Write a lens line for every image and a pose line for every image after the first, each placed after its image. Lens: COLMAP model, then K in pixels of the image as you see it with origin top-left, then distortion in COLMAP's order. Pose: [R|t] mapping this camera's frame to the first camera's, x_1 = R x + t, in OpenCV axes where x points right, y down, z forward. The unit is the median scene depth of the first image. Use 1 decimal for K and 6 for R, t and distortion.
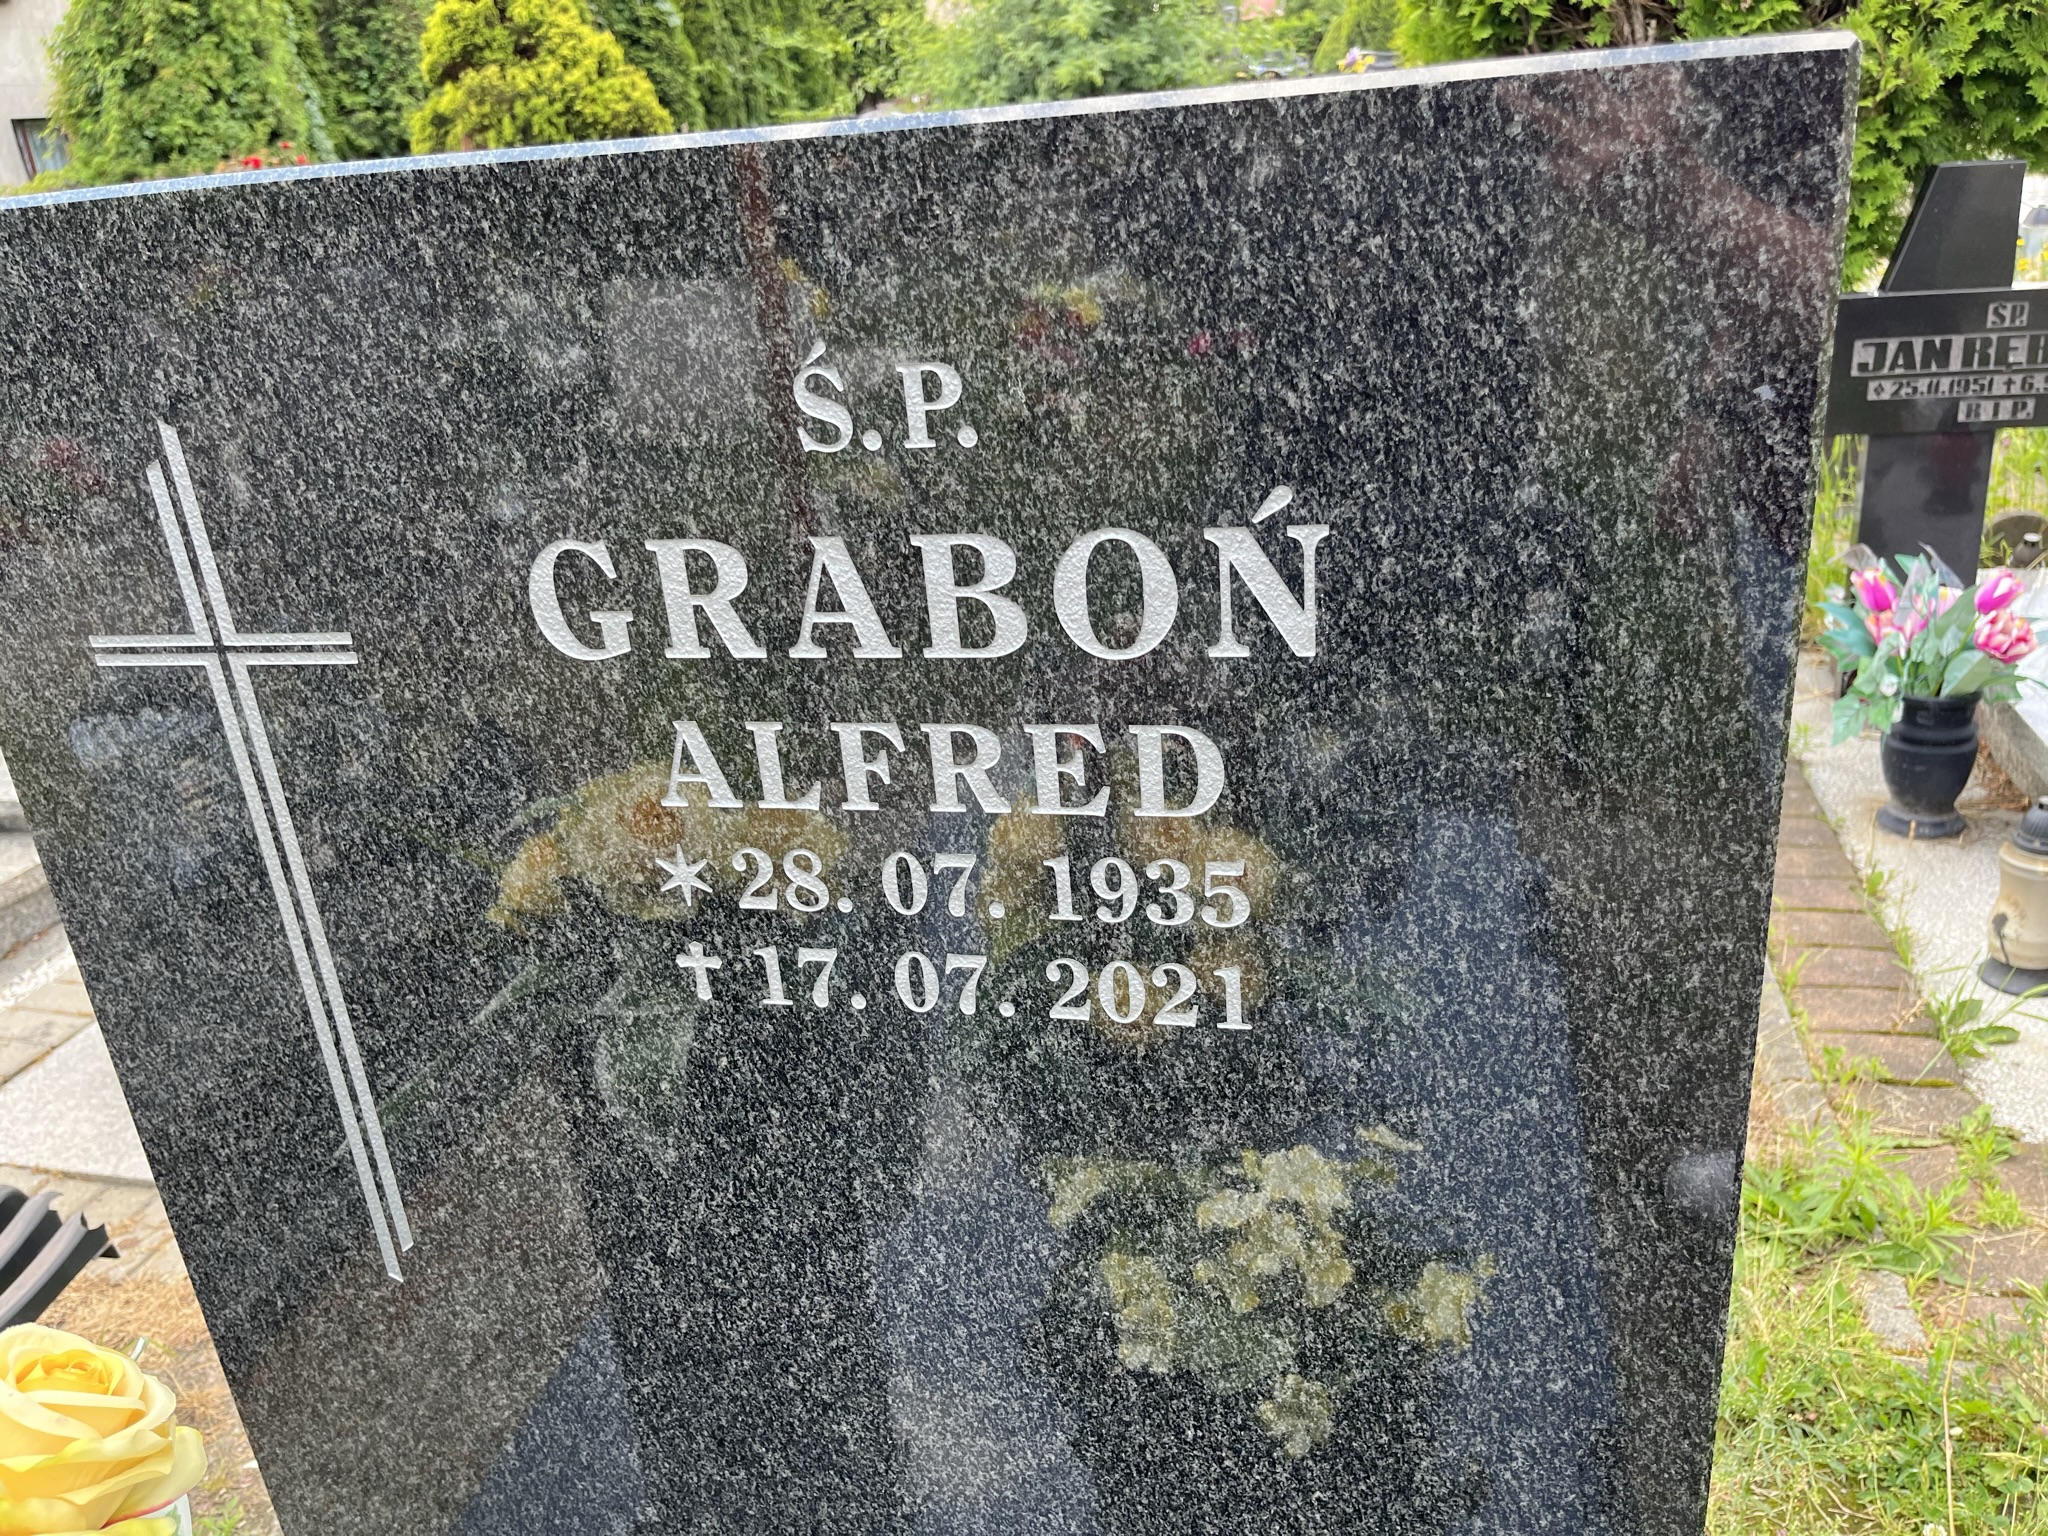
lens RADIAL K [[1576.8, 0, 1030.1], [0, 1576.8, 778.1], [0, 0, 1]] dist [0.037228, -0.076950]
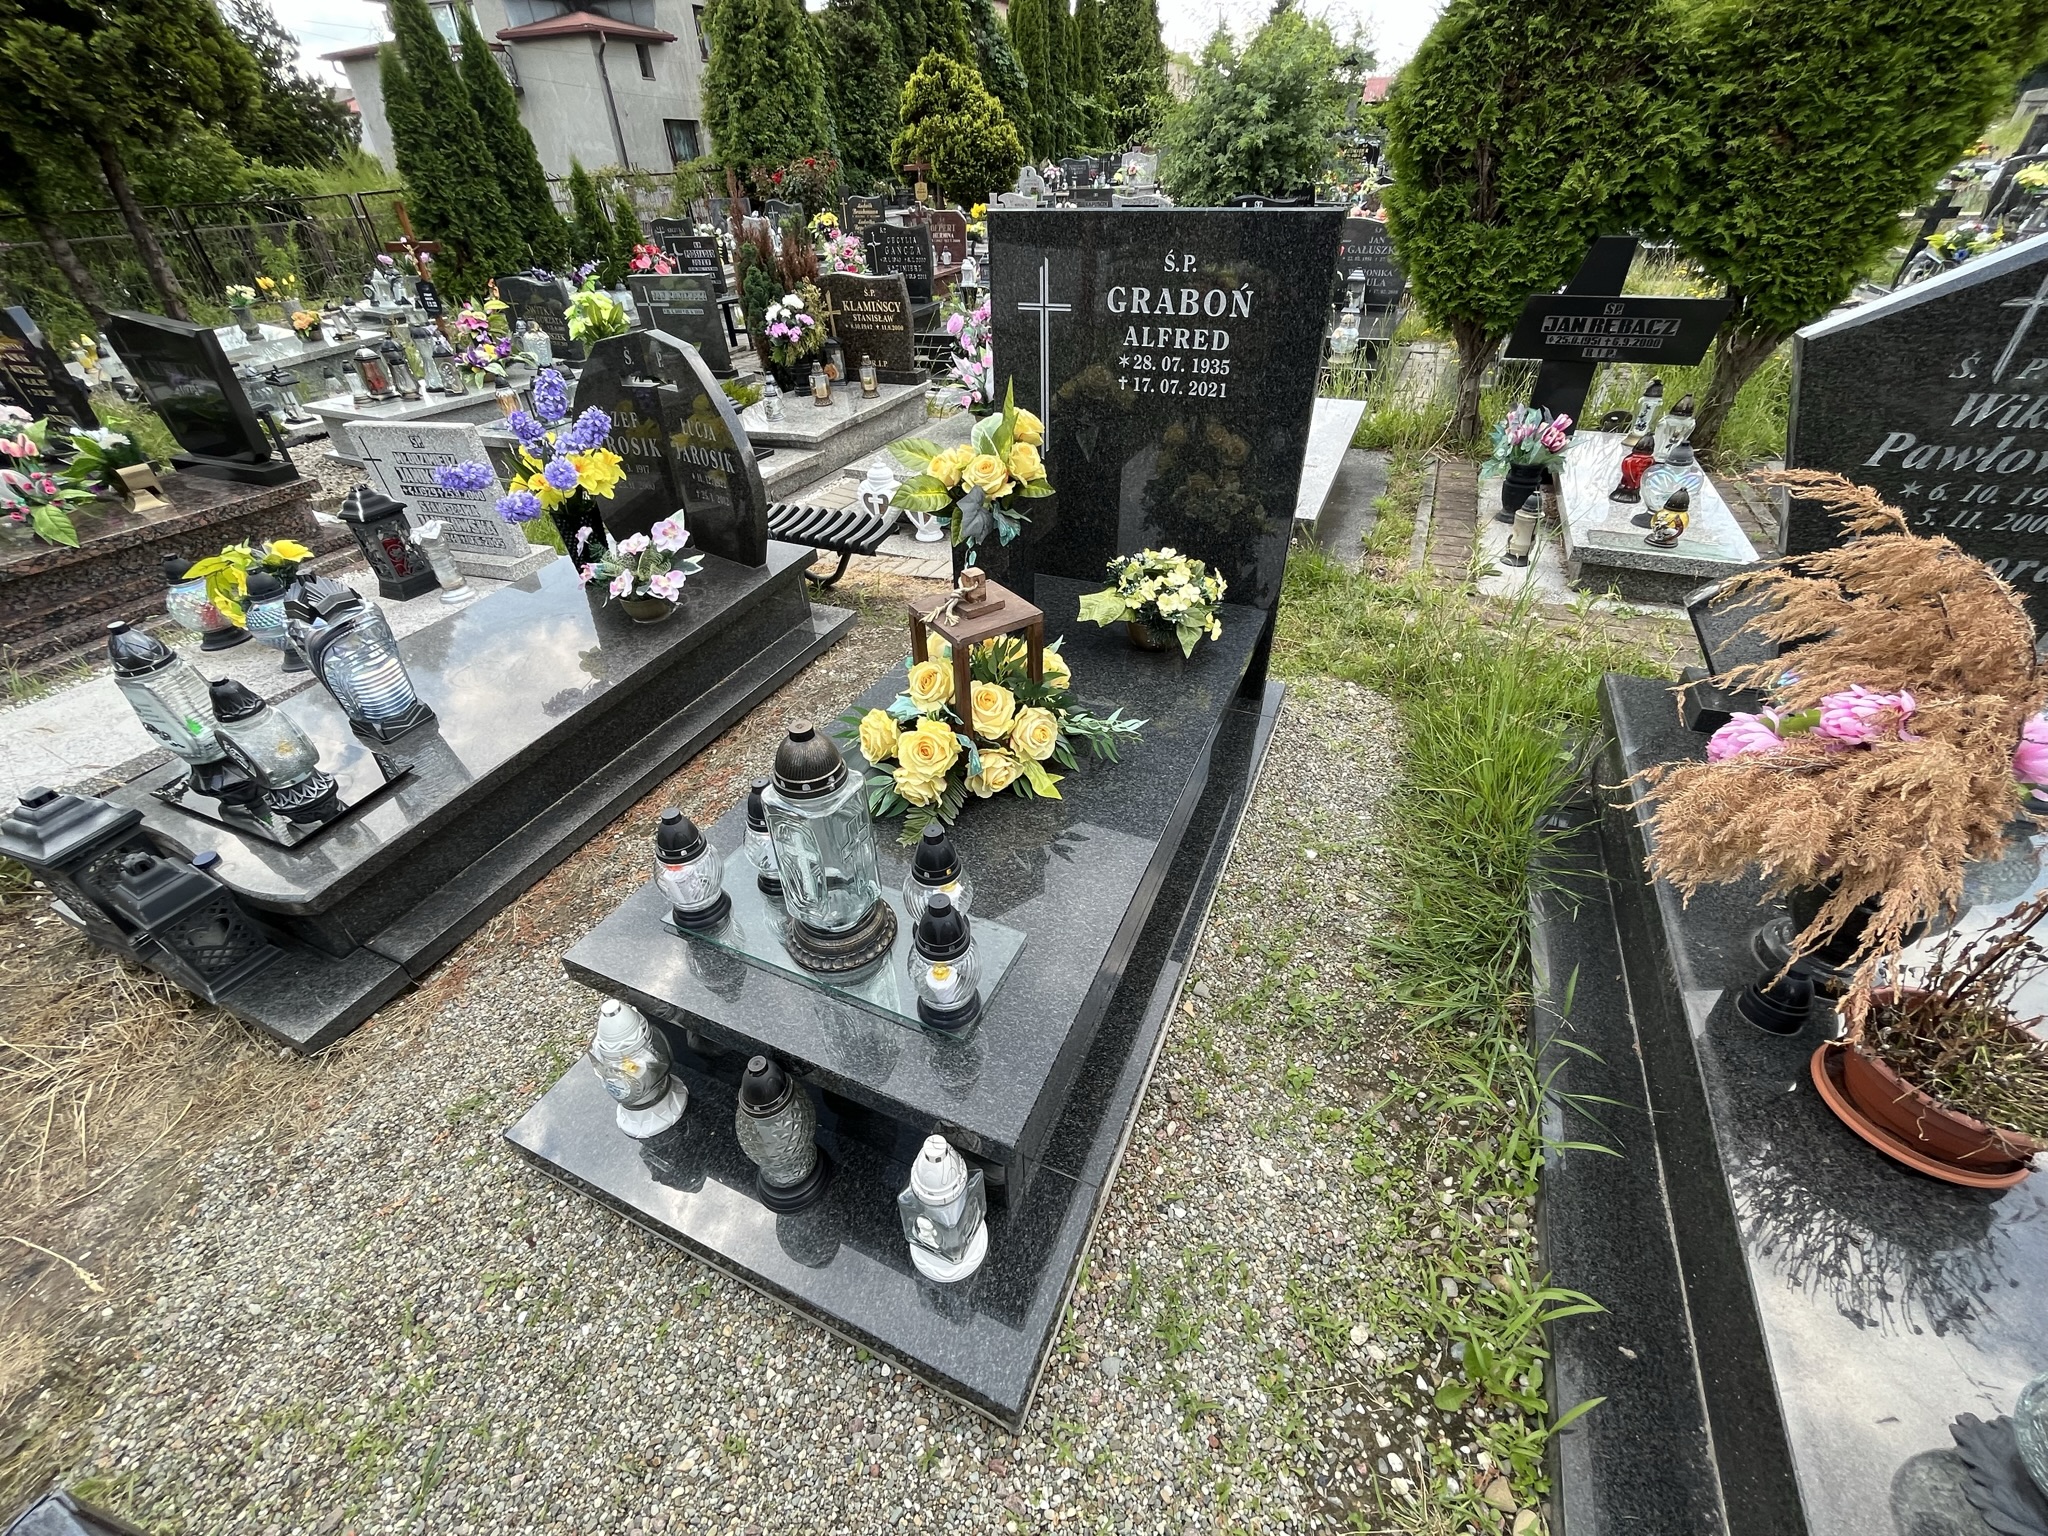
lens RADIAL K [[825.8, 0, 1019.2], [0, 825.8, 768.7], [0, 0, 1]] dist [-0.002464, -0.000707]
pose [[0.979423, 0.163120, -0.118841, -0.002356], [-0.129275, 0.959252, 0.251244, 0.181094], [0.154982, -0.230711, 0.960600, -0.510381]]
